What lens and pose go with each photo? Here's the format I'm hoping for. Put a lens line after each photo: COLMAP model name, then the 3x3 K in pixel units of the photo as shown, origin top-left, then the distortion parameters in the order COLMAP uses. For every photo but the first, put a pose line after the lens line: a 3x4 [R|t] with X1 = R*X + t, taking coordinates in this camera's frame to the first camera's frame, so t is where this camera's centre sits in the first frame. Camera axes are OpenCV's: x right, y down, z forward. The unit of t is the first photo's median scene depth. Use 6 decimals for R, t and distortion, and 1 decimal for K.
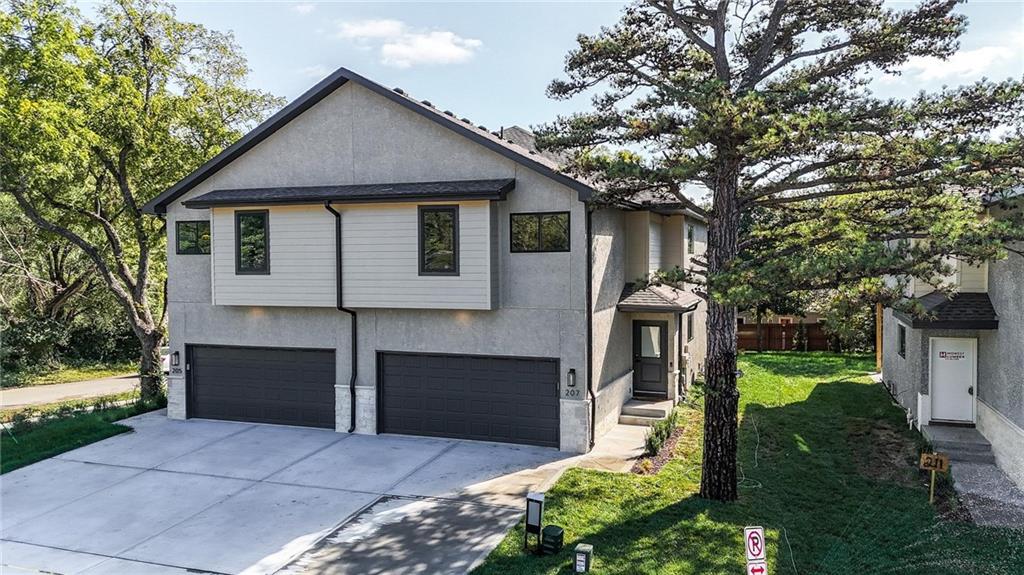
lens RADIAL K [[768.1, 0, 503.7], [0, 768.1, 280.5], [0, 0, 1]] dist [0.072869, -0.053836]
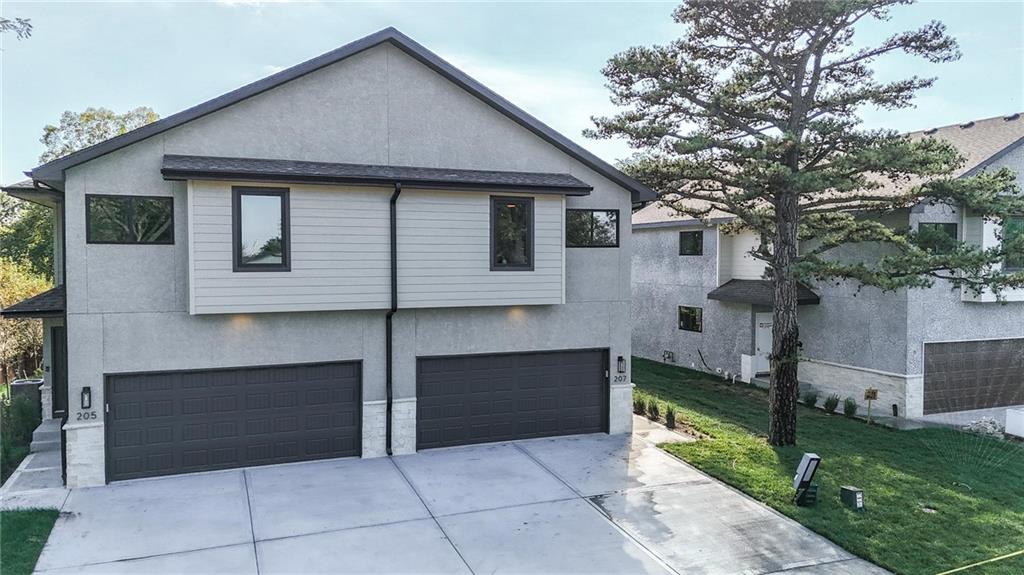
lens RADIAL K [[768.1, 0, 517.4], [0, 768.1, 287.8], [0, 0, 1]] dist [0.072869, -0.053836]
pose [[0.736047, -0.021291, 0.676595, -0.699861], [0.015952, 0.999773, 0.014106, 0.001548], [-0.676742, 0.000411, 0.736220, 0.284674]]
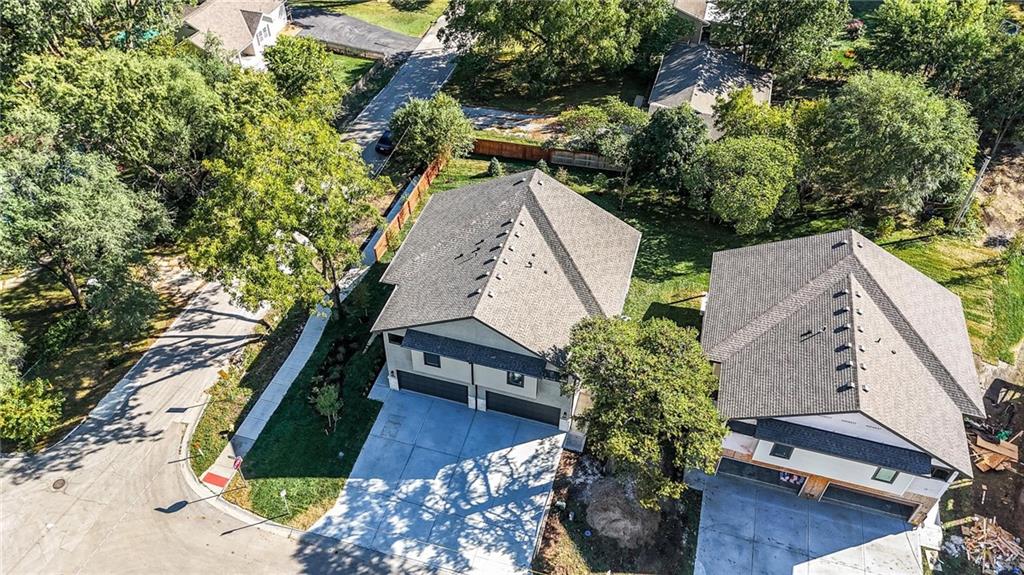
lens RADIAL K [[771.3, 0, 502.9], [0, 771.3, 288.2], [0, 0, 1]] dist [0.073091, -0.069308]
pose [[0.997056, -0.041417, 0.064527, -0.267654], [-0.012224, 0.744928, 0.667033, -1.895418], [-0.075694, -0.665858, 0.742229, -0.665107]]
